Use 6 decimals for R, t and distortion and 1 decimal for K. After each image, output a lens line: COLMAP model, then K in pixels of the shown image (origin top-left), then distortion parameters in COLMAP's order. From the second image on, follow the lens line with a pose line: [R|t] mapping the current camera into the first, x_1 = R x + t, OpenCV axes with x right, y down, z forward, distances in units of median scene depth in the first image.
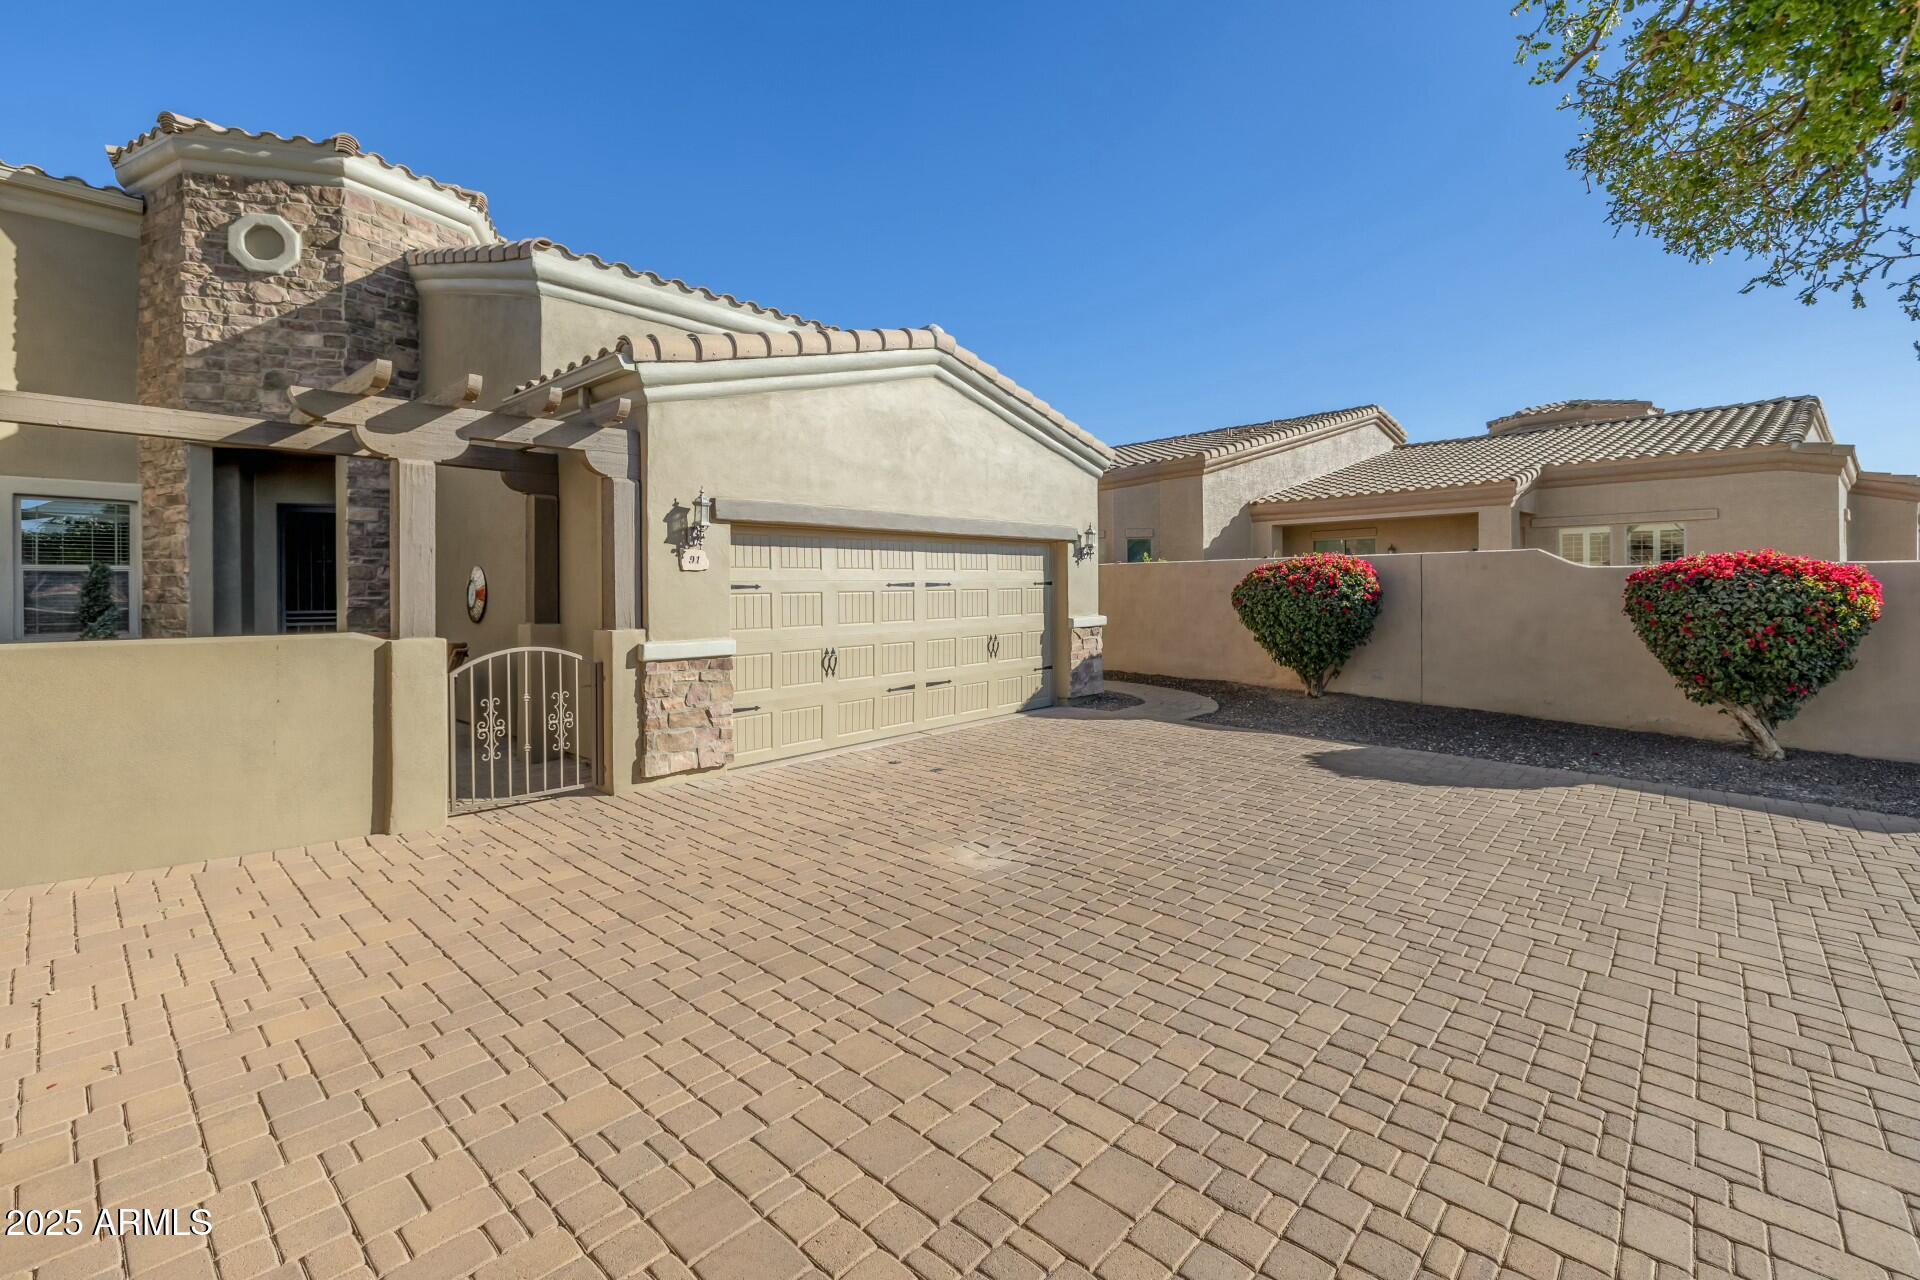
lens RADIAL K [[809.5, 0, 993.1], [0, 809.5, 581.1], [0, 0, 1]] dist [-0.000161, 0.000436]
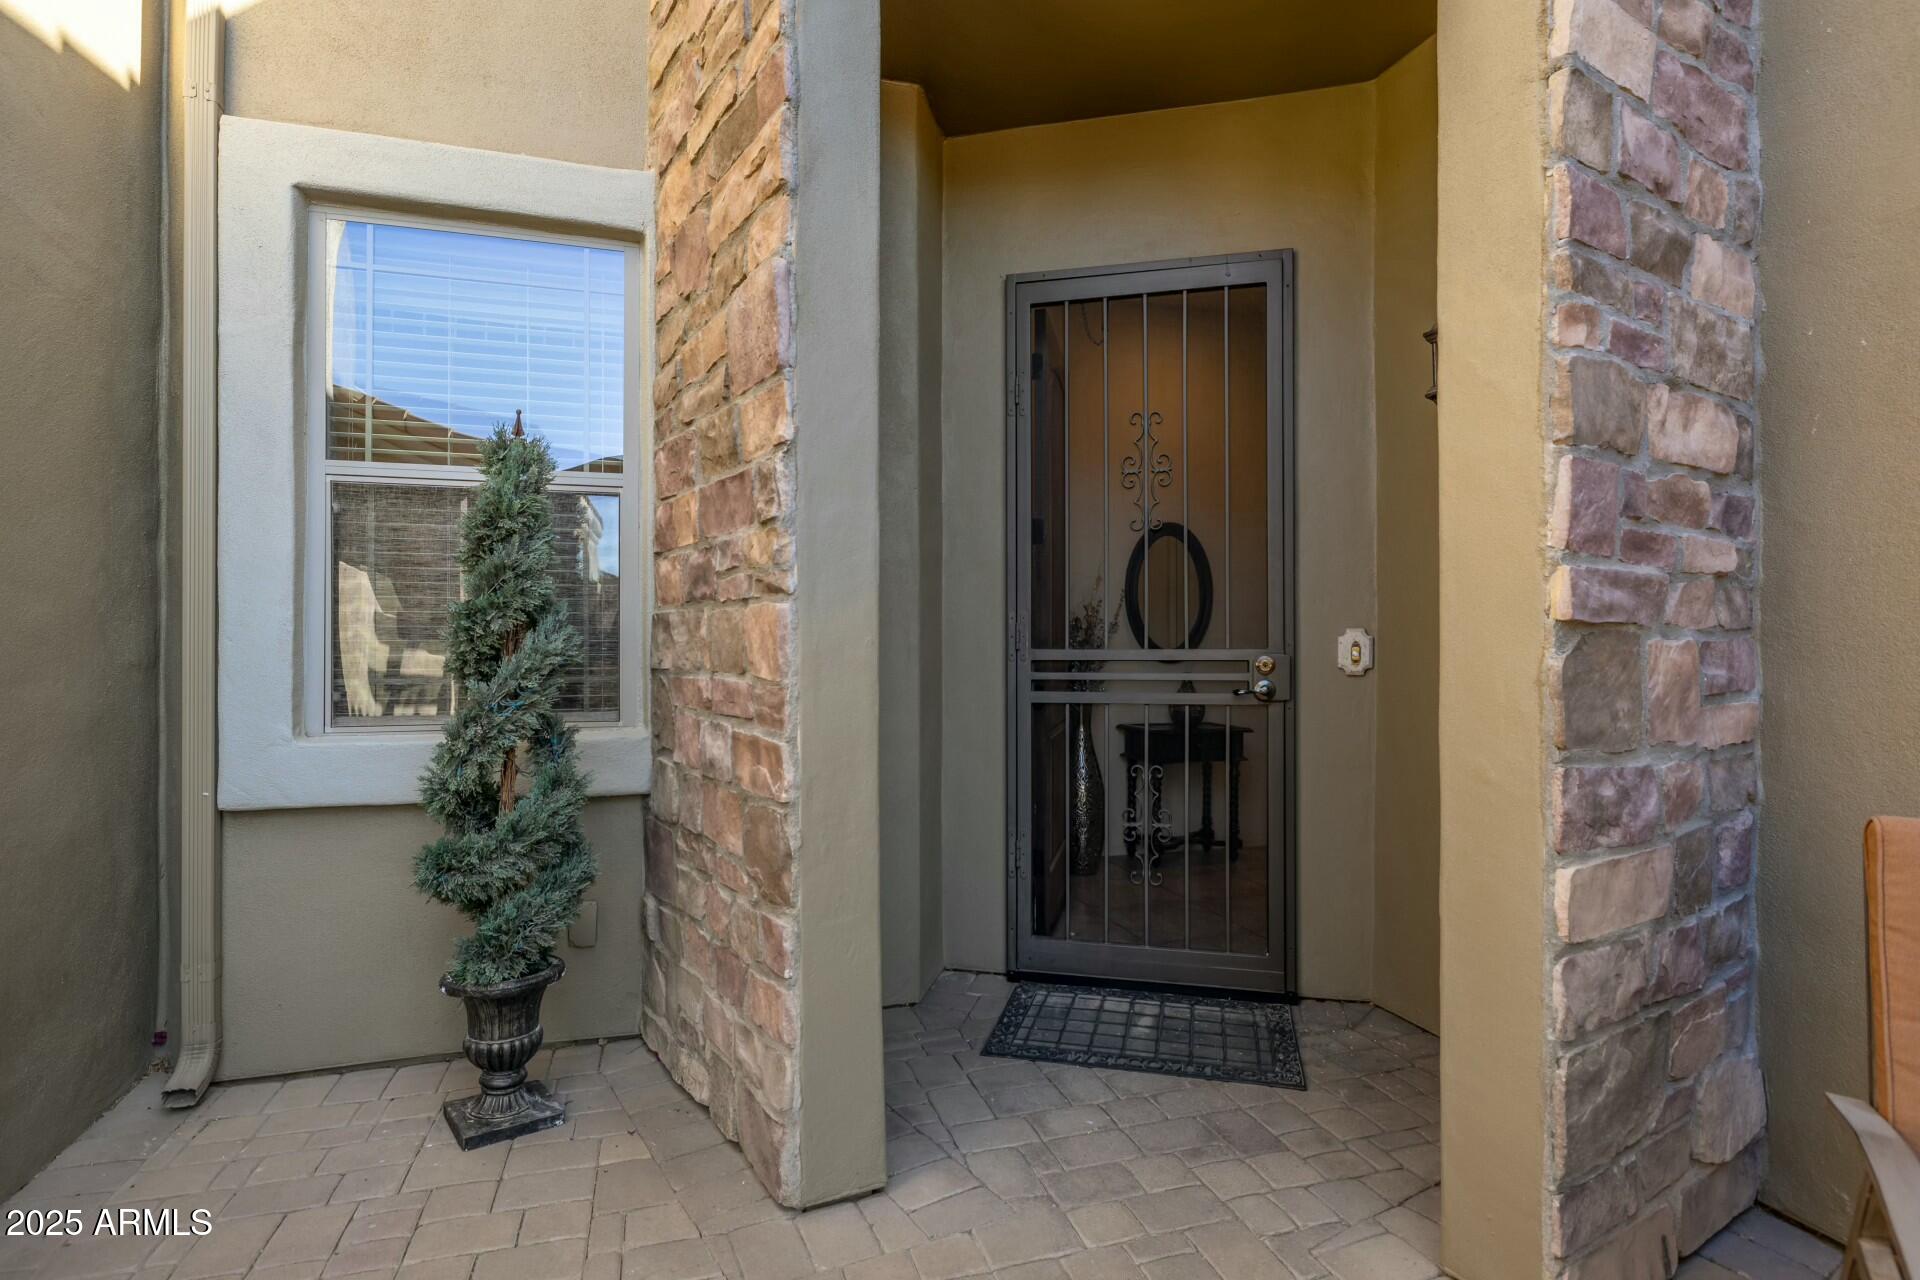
lens RADIAL K [[1047.6, 0, 963.1], [0, 1047.6, 632.2], [0, 0, 1]] dist [0.035269, 0.002629]
pose [[0.835841, -0.002179, -0.548967, -0.801213], [0.001457, 0.999997, -0.001751, 0.036209], [0.548970, 0.000663, 0.835842, 0.791763]]
